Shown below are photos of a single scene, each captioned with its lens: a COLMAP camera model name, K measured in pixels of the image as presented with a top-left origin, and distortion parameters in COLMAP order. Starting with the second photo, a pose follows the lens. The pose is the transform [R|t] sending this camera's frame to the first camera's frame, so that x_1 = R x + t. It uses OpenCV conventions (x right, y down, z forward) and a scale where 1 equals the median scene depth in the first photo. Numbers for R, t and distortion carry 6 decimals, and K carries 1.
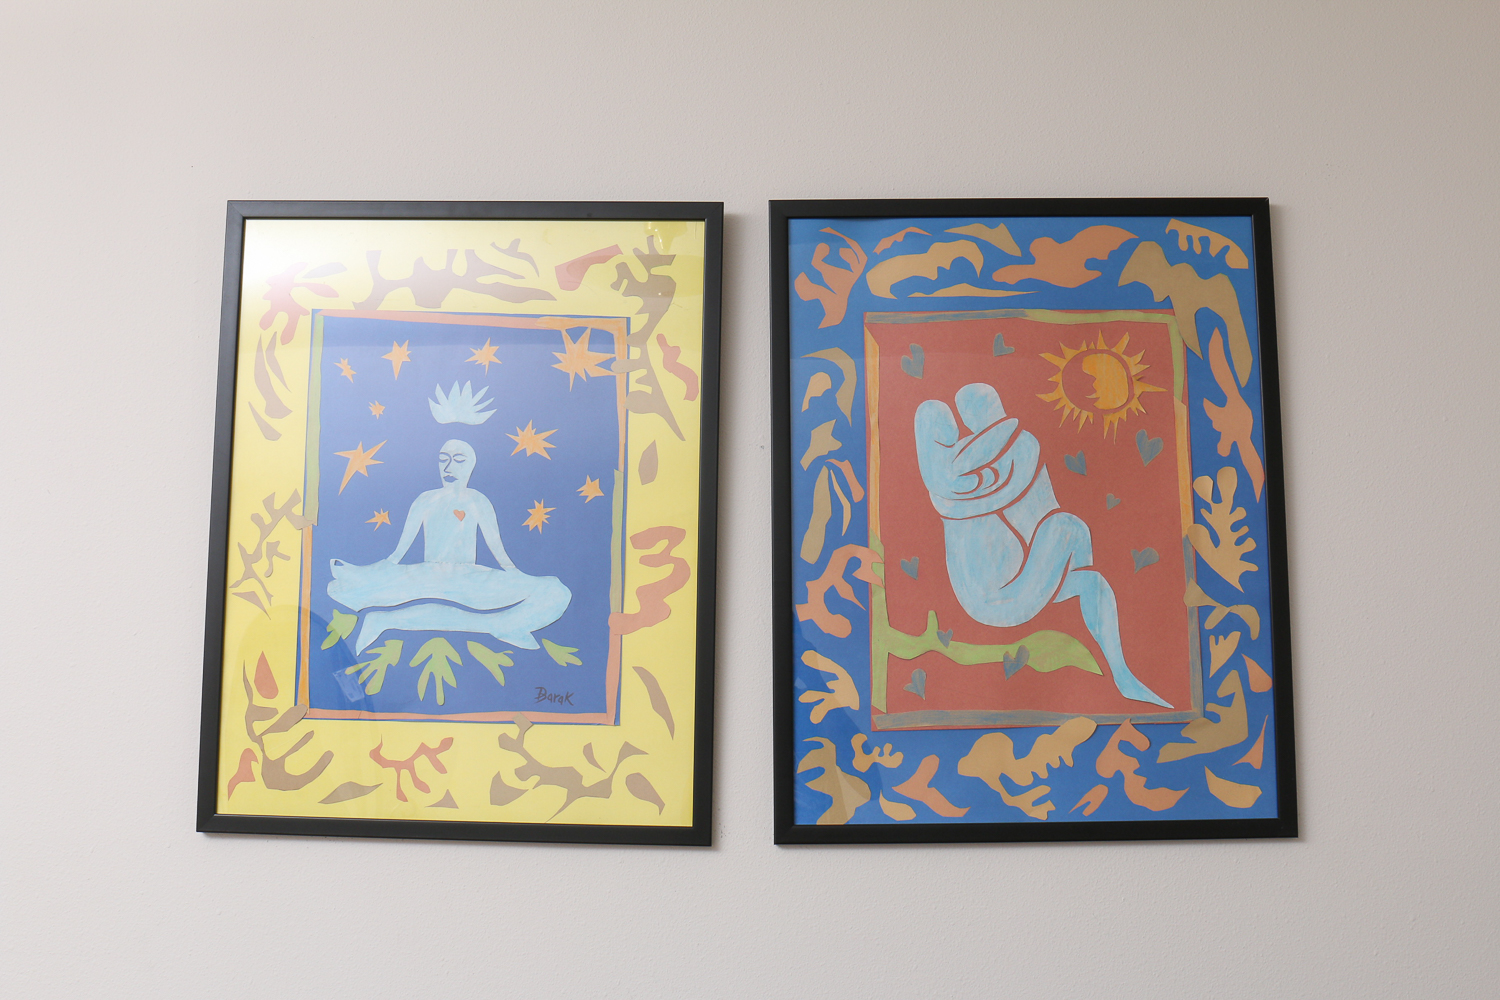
lens RADIAL K [[1687.0, 0, 744.3], [0, 1687.0, 503.7], [0, 0, 1]] dist [-0.096338, 0.000000]
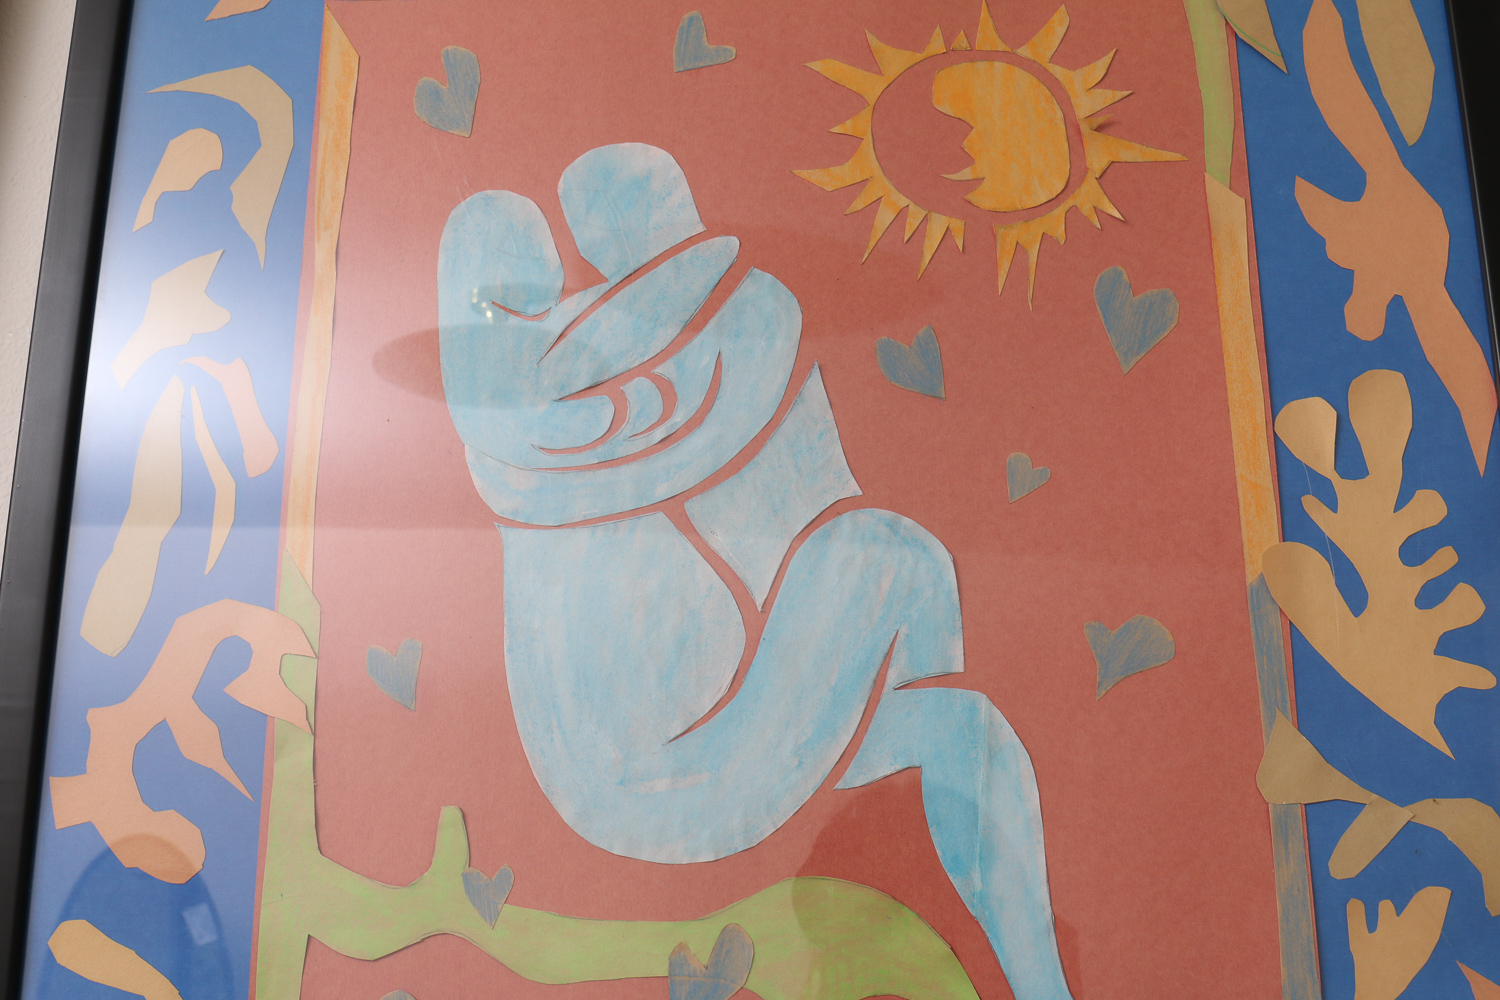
lens RADIAL K [[1687.0, 0, 763.3], [0, 1687.0, 494.7], [0, 0, 1]] dist [-0.096338, 0.000000]
pose [[0.997805, 0.002199, -0.066183, 0.191099], [-0.014446, 0.982604, -0.185149, 0.063422], [0.064625, 0.185699, 0.980479, 0.681046]]
